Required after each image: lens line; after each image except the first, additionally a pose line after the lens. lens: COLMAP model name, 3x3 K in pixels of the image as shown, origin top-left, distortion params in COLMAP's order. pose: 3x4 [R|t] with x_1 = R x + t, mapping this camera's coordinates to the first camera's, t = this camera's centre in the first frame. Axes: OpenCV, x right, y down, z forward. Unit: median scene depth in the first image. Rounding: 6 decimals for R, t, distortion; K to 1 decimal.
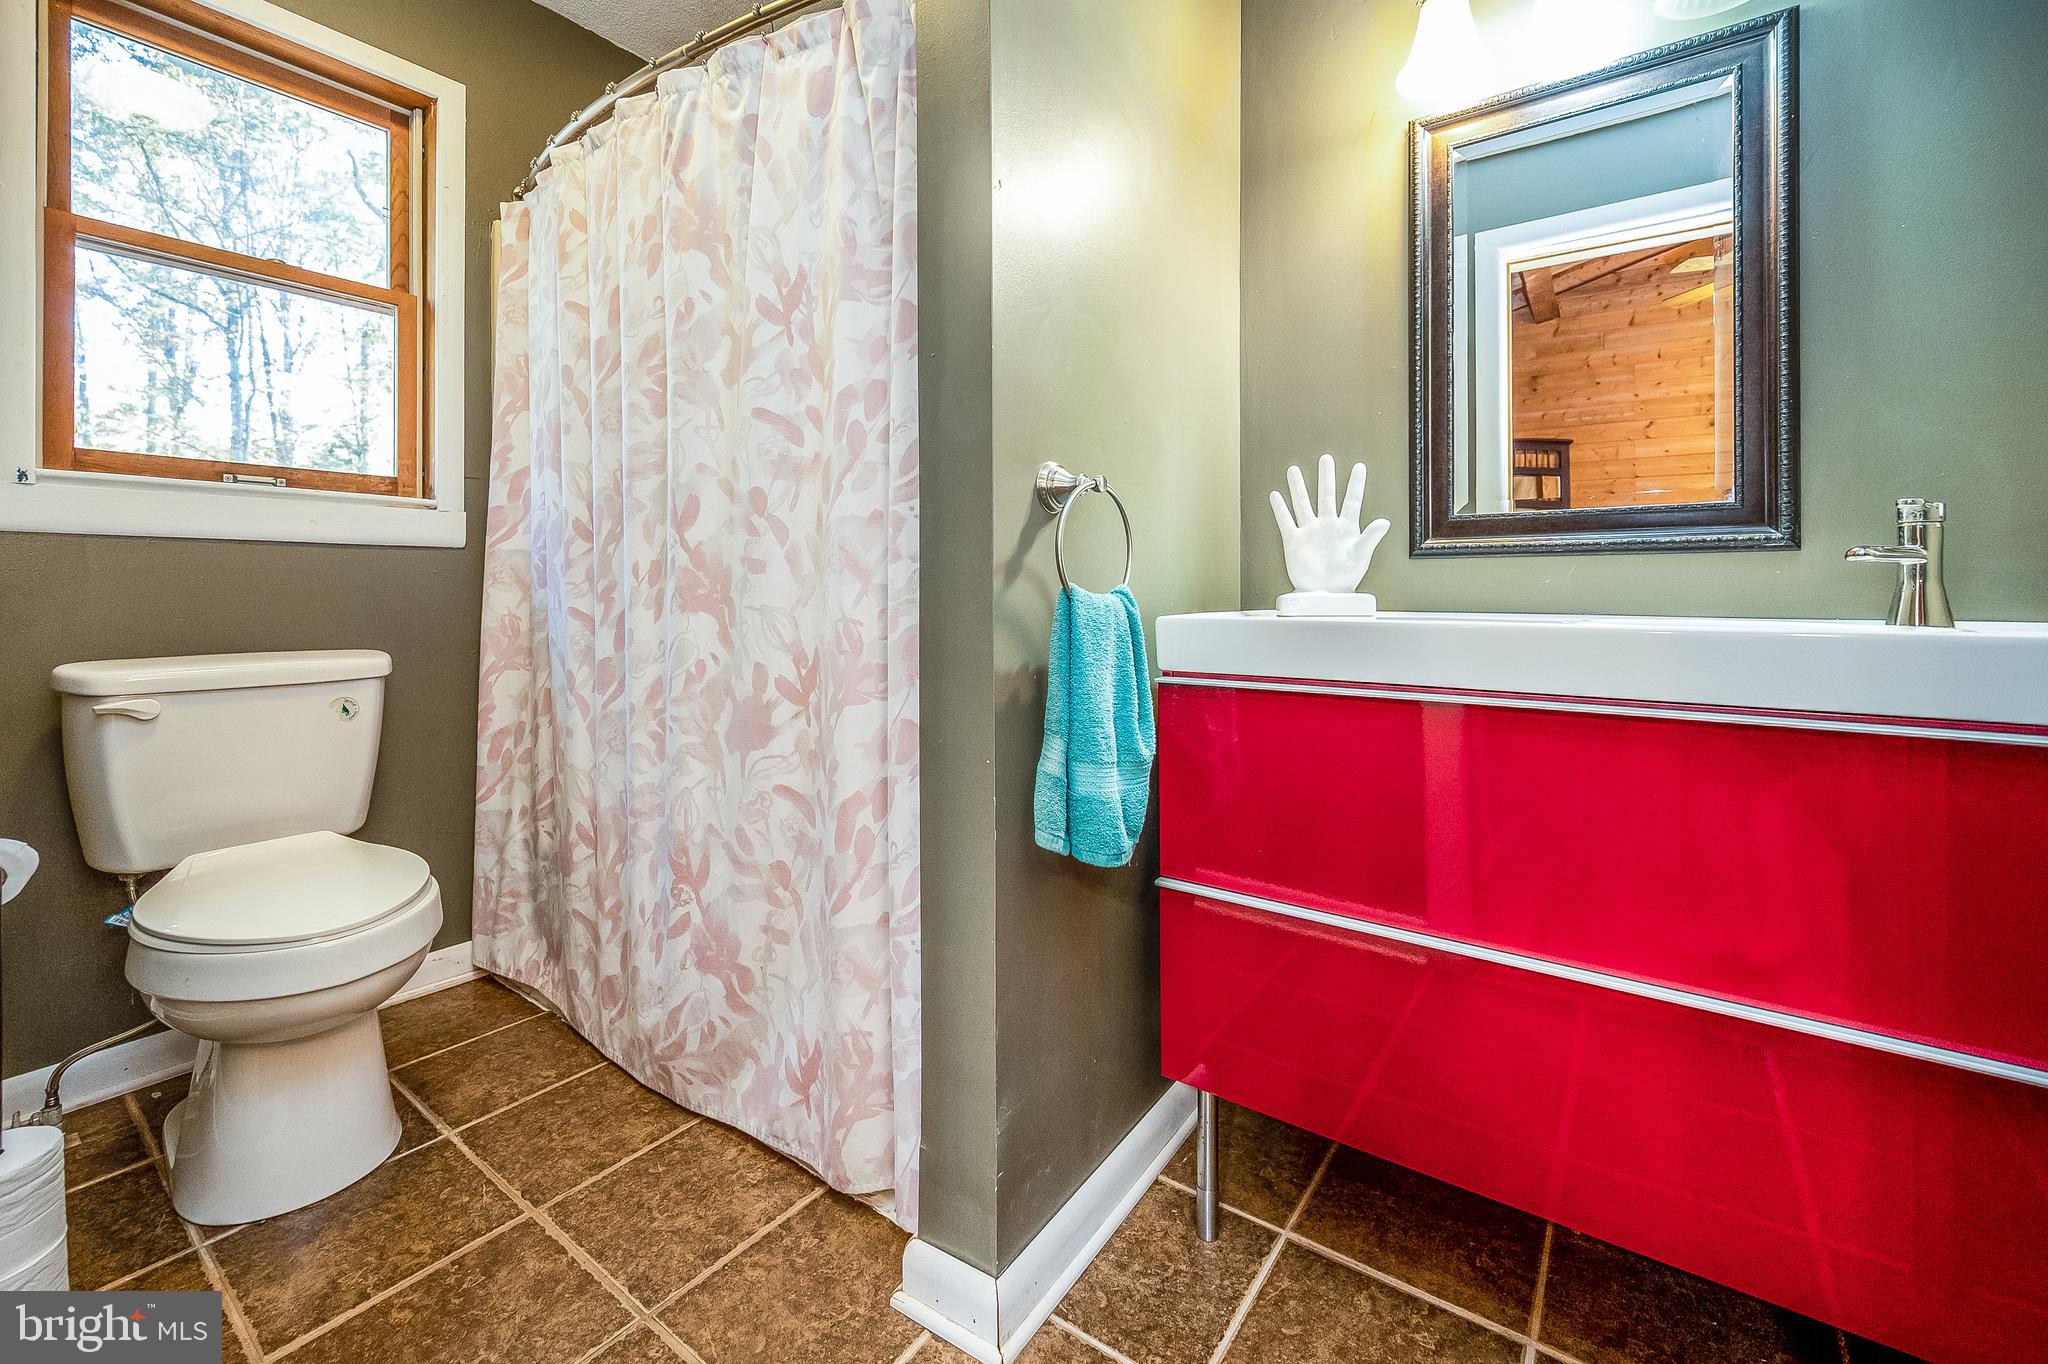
lens RADIAL K [[827.1, 0, 1038.8], [0, 827.1, 592.0], [0, 0, 1]] dist [0.002103, -0.003124]
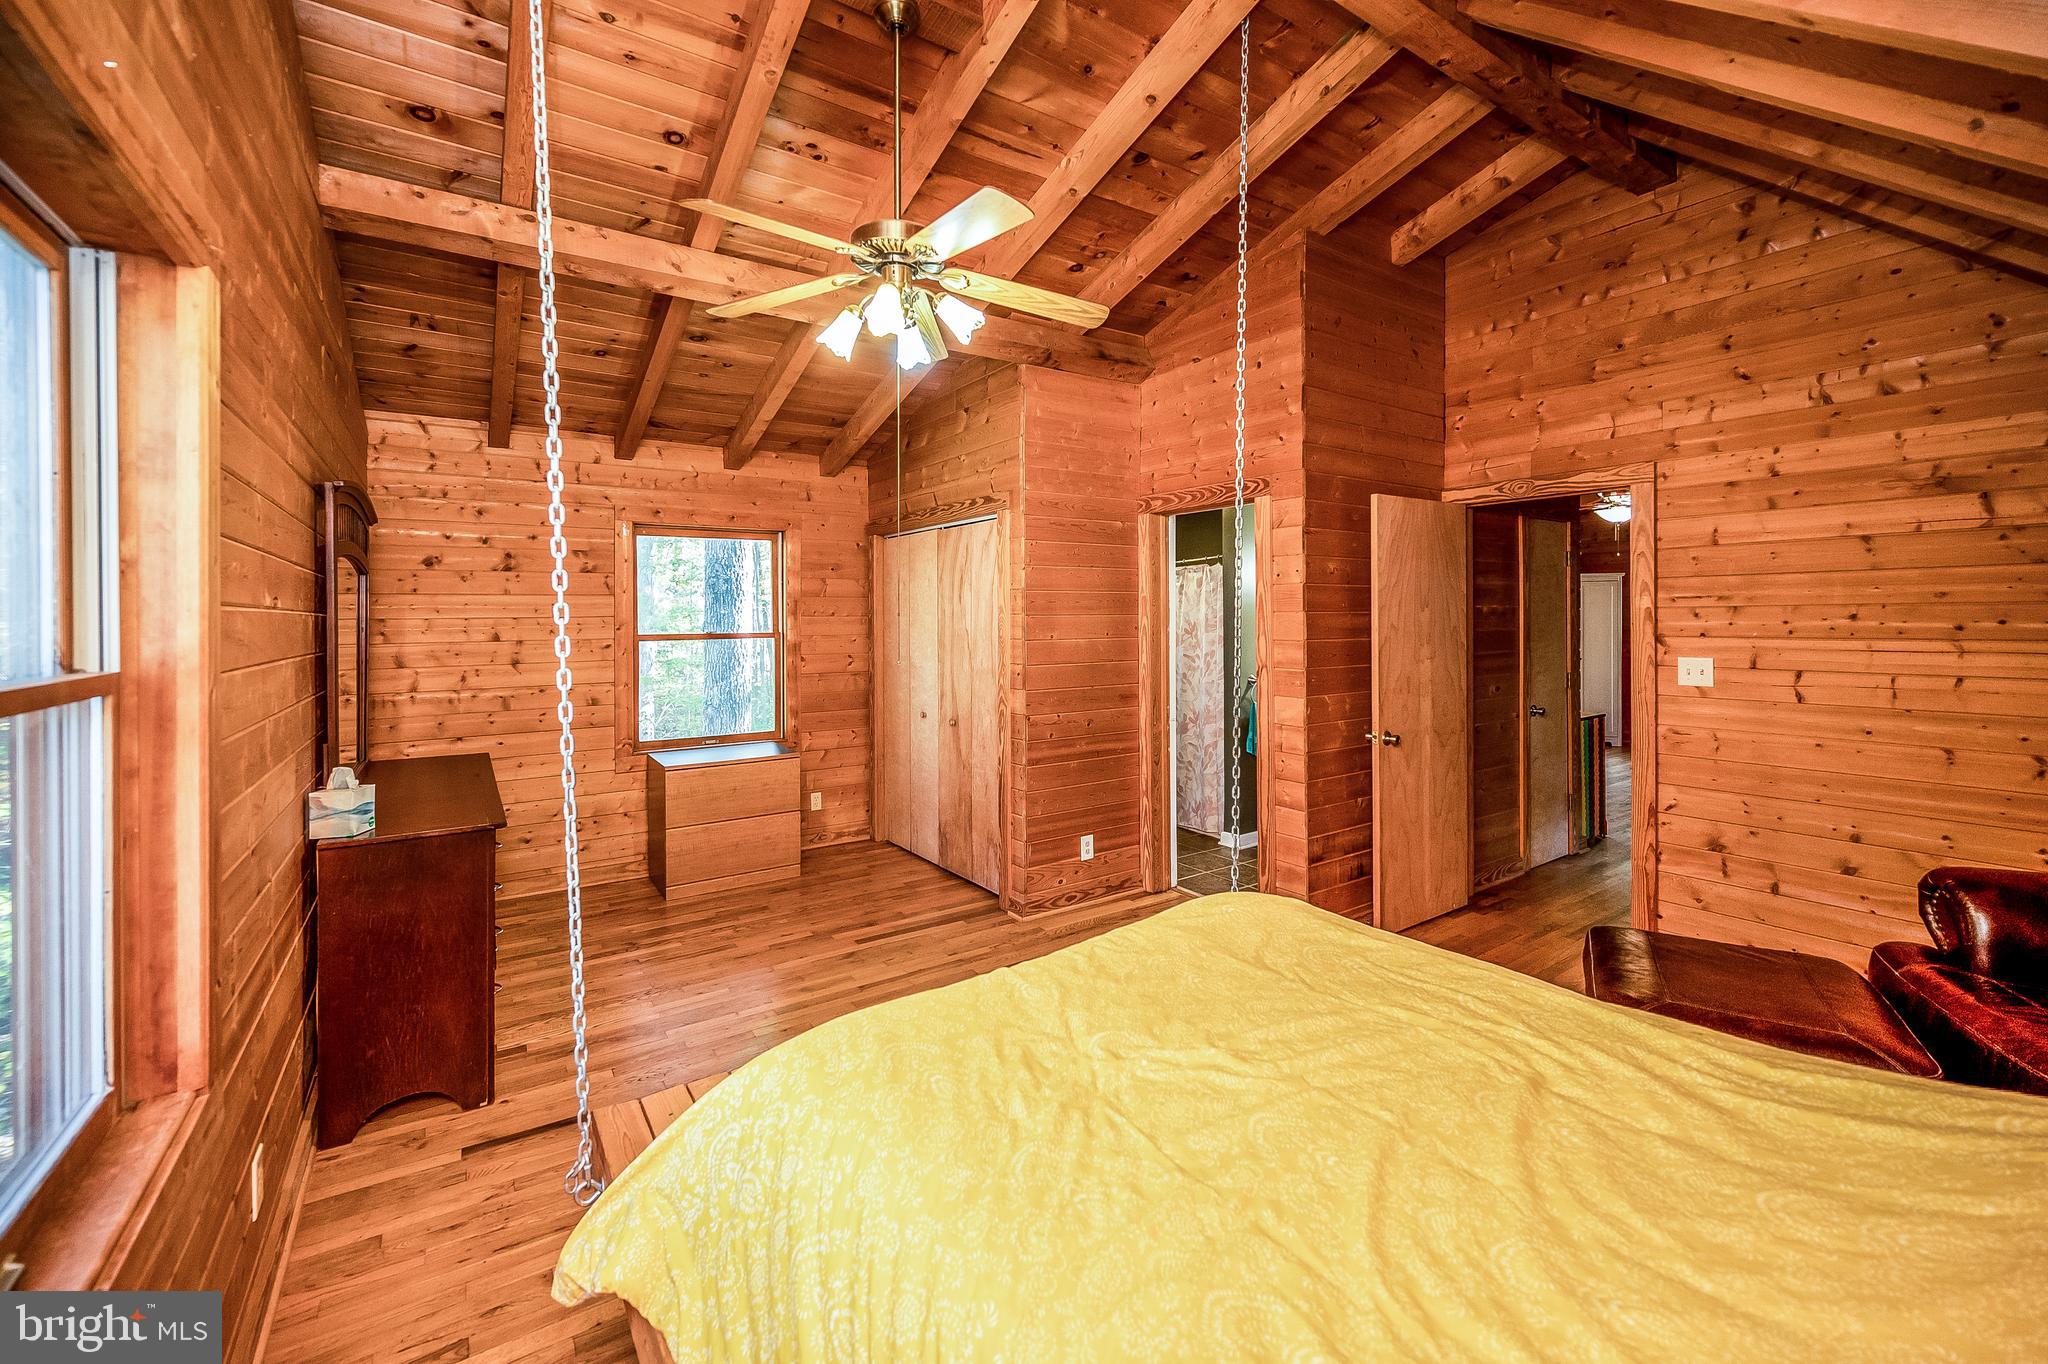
lens RADIAL K [[827.1, 0, 1015.2], [0, 827.1, 620.4], [0, 0, 1]] dist [0.002103, -0.003124]
pose [[0.935879, -0.004083, -0.352297, 0.378024], [0.004321, 0.999991, -0.000112, -0.429961], [0.352295, -0.001418, 0.935888, -3.573445]]
